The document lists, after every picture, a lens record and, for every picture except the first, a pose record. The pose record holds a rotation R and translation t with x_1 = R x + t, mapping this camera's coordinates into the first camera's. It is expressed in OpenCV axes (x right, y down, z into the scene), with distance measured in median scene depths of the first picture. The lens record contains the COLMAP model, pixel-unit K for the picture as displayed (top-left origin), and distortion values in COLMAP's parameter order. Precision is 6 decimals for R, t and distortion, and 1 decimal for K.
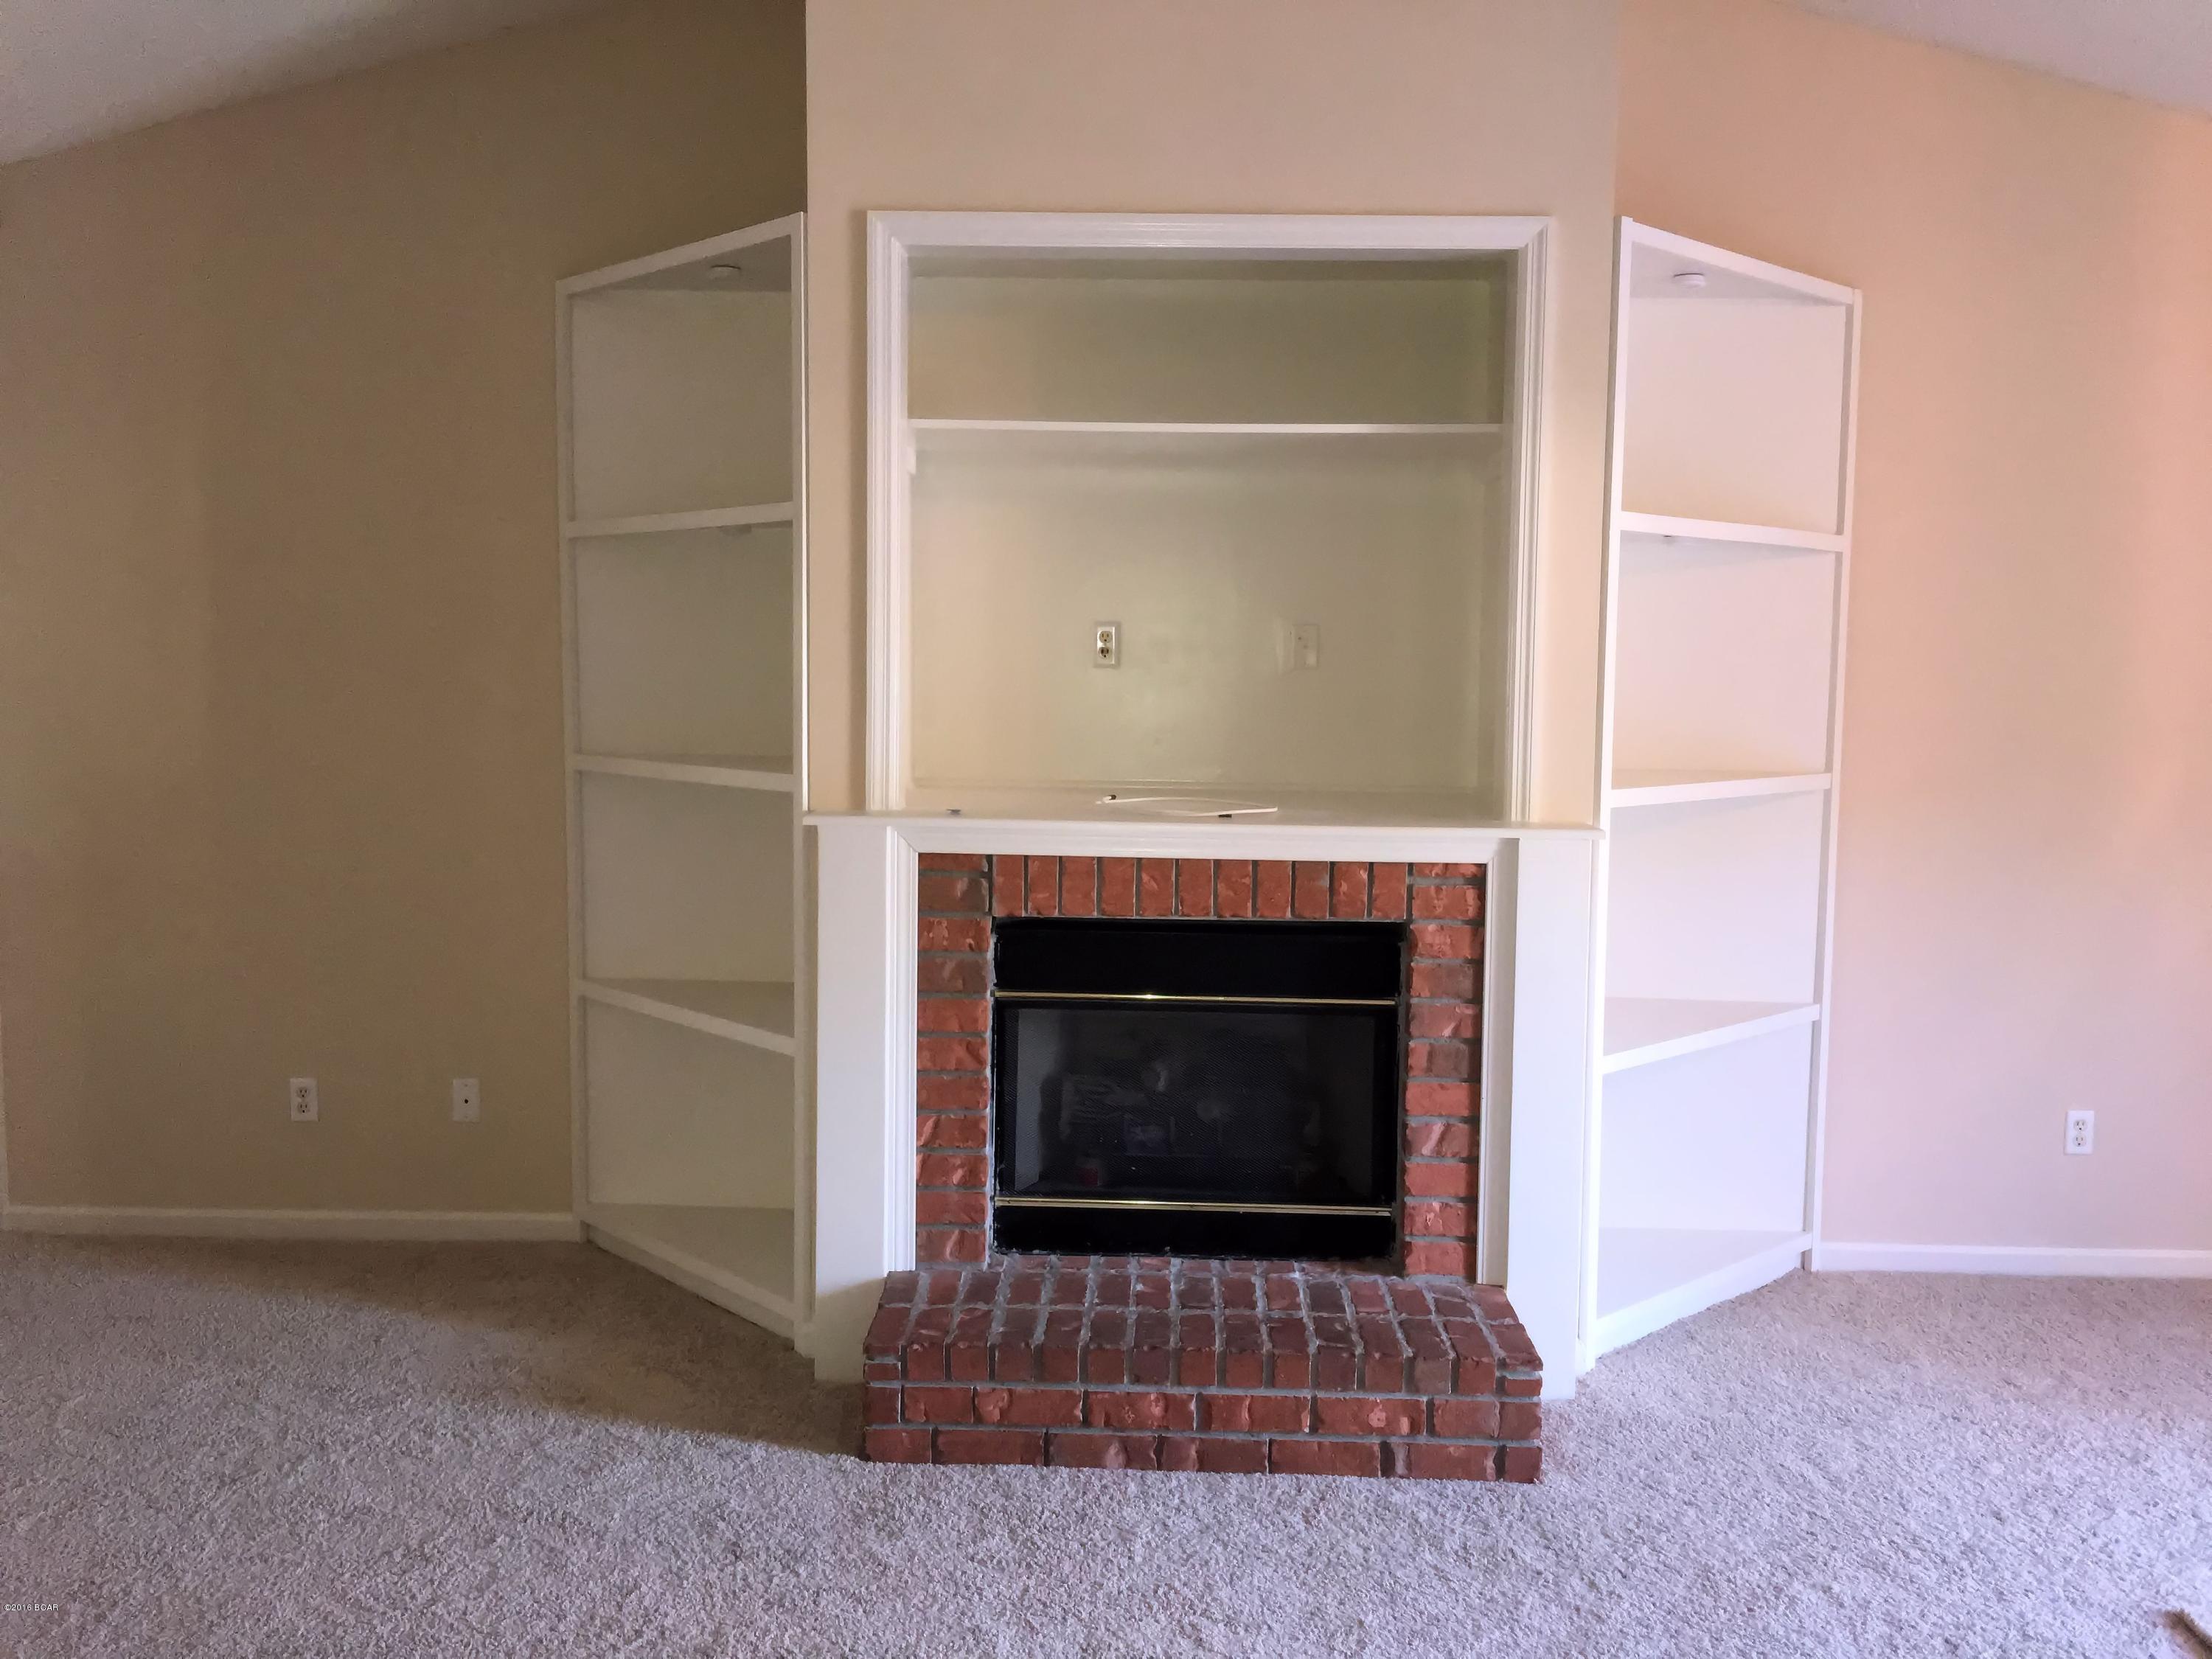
lens RADIAL K [[1875.1, 0, 1110.2], [0, 1875.1, 809.1], [0, 0, 1]] dist [0.078140, -0.131671]
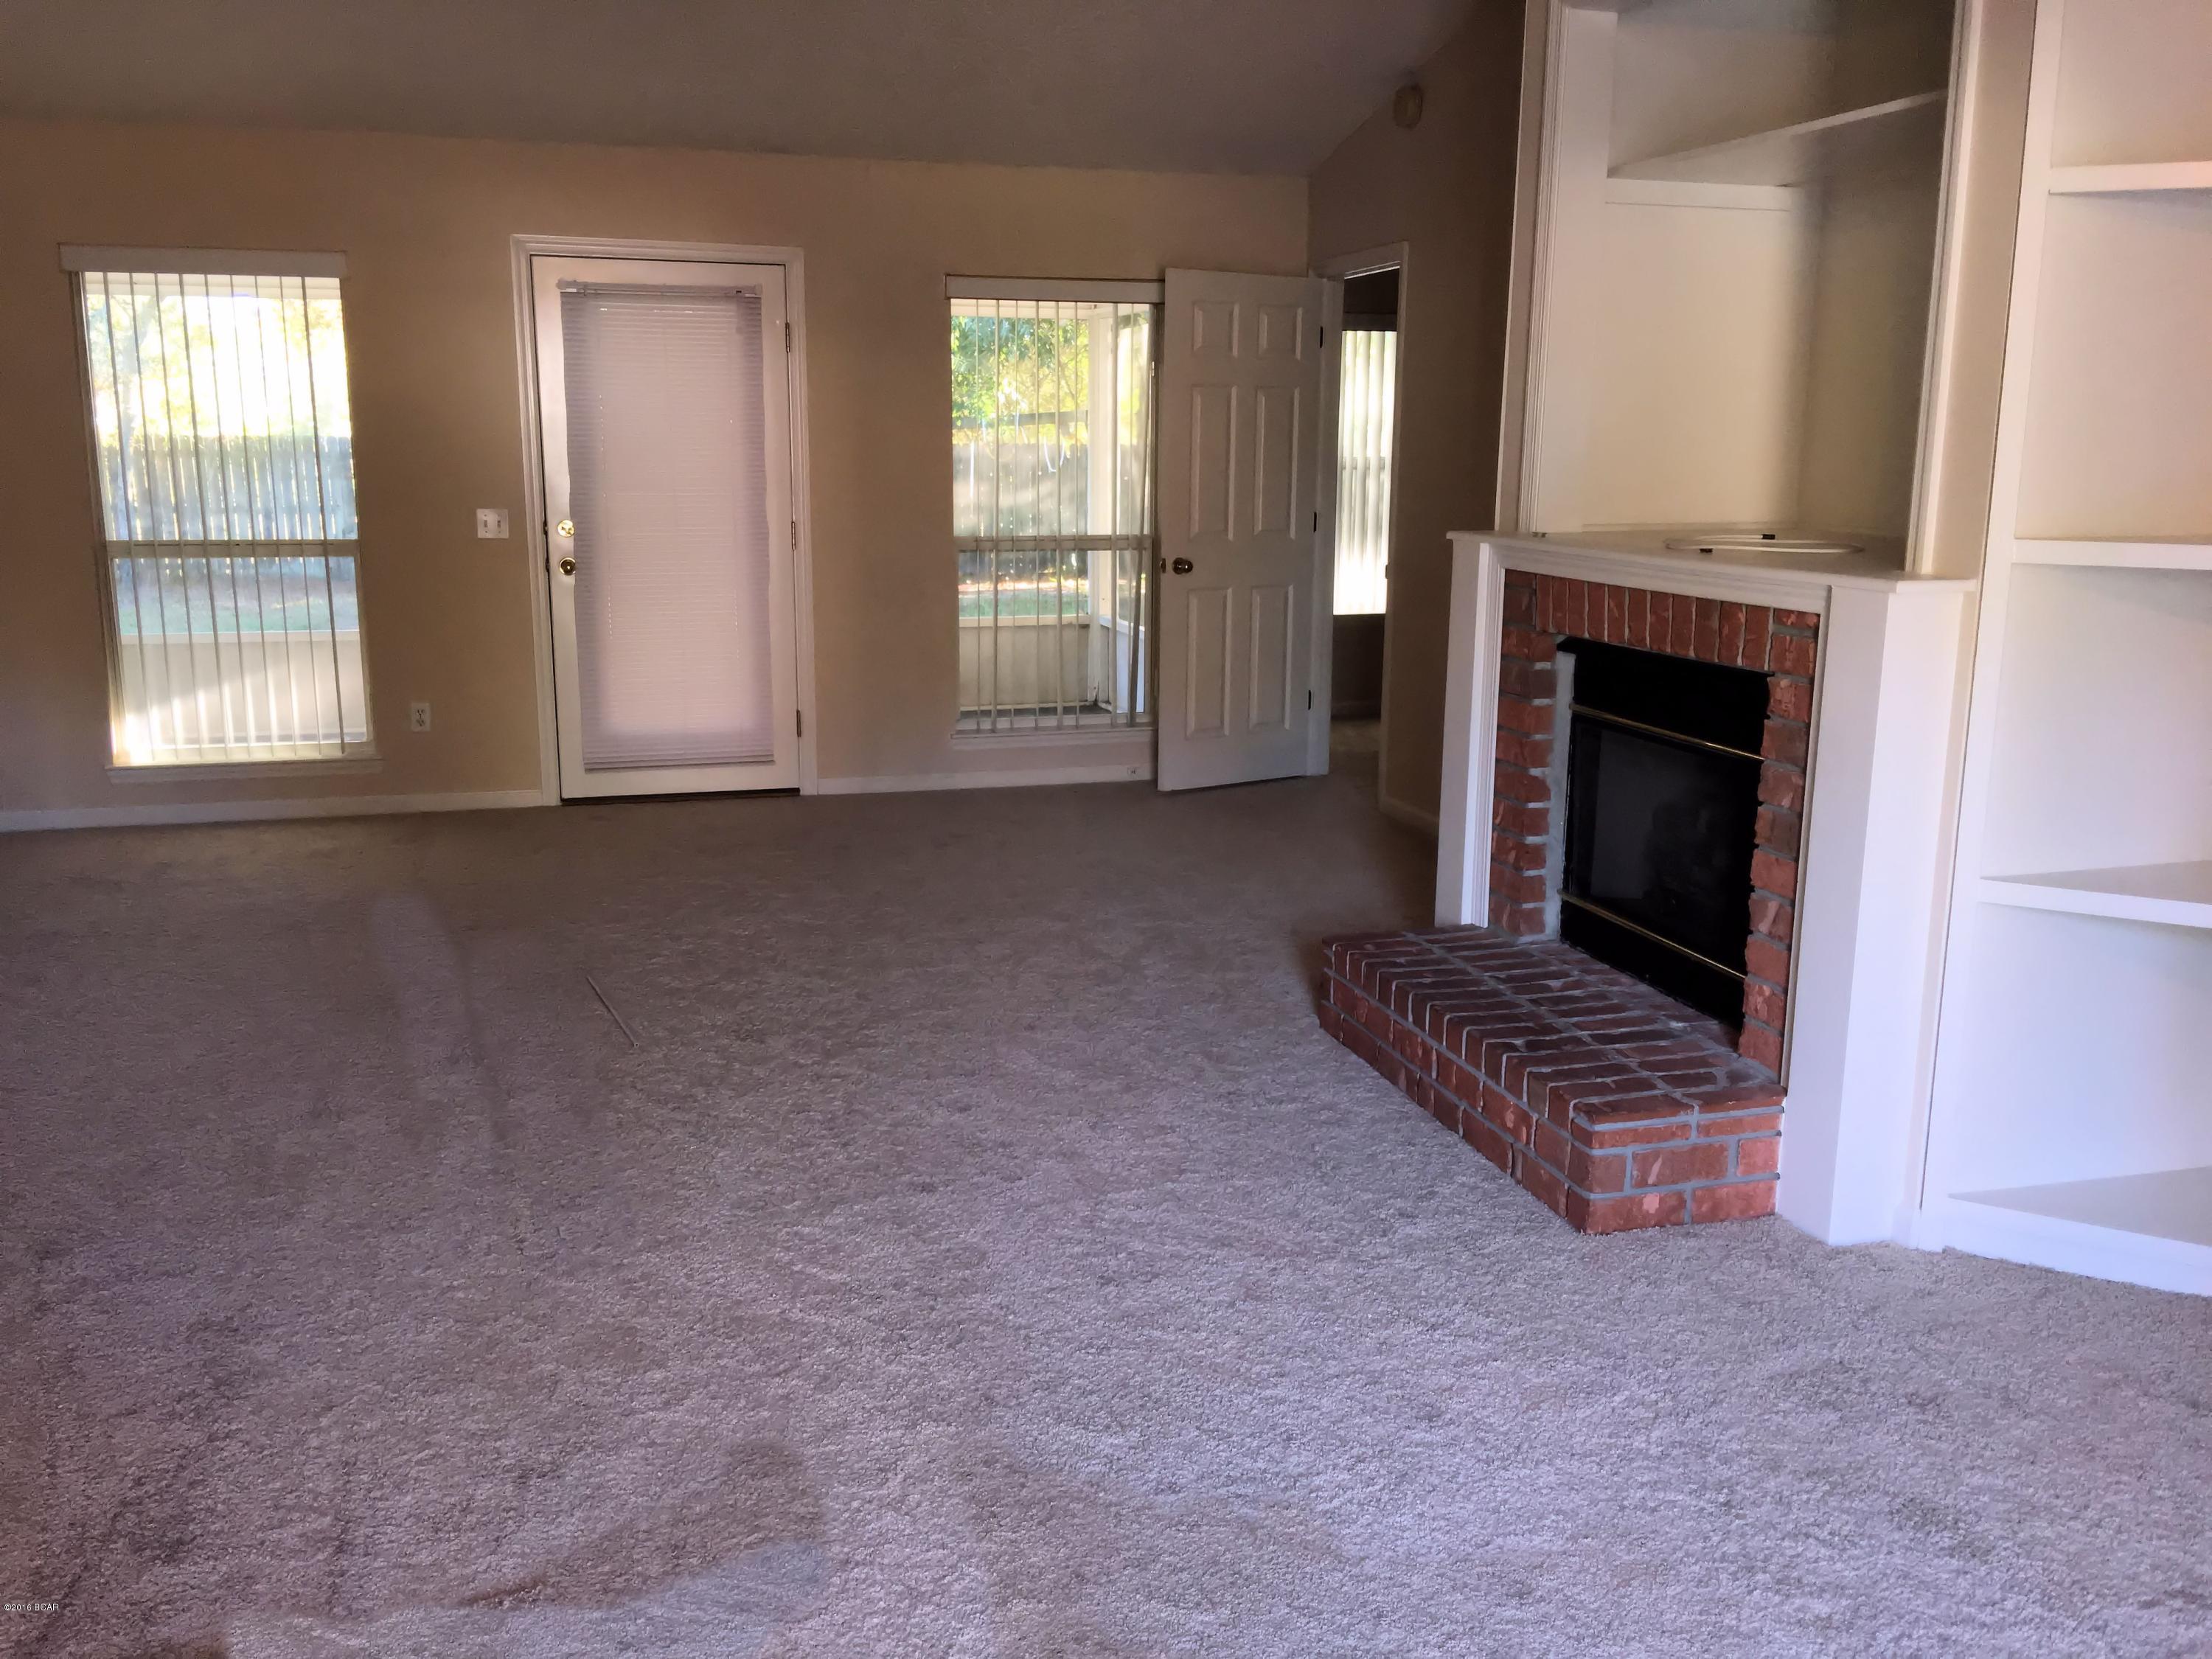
lens RADIAL K [[1875.1, 0, 1099.5], [0, 1875.1, 807.9], [0, 0, 1]] dist [0.078140, -0.131671]
pose [[0.300969, 0.173799, -0.937663, 0.927081], [-0.084460, 0.984246, 0.155324, 0.009536], [0.949886, 0.032448, 0.310907, 0.413168]]
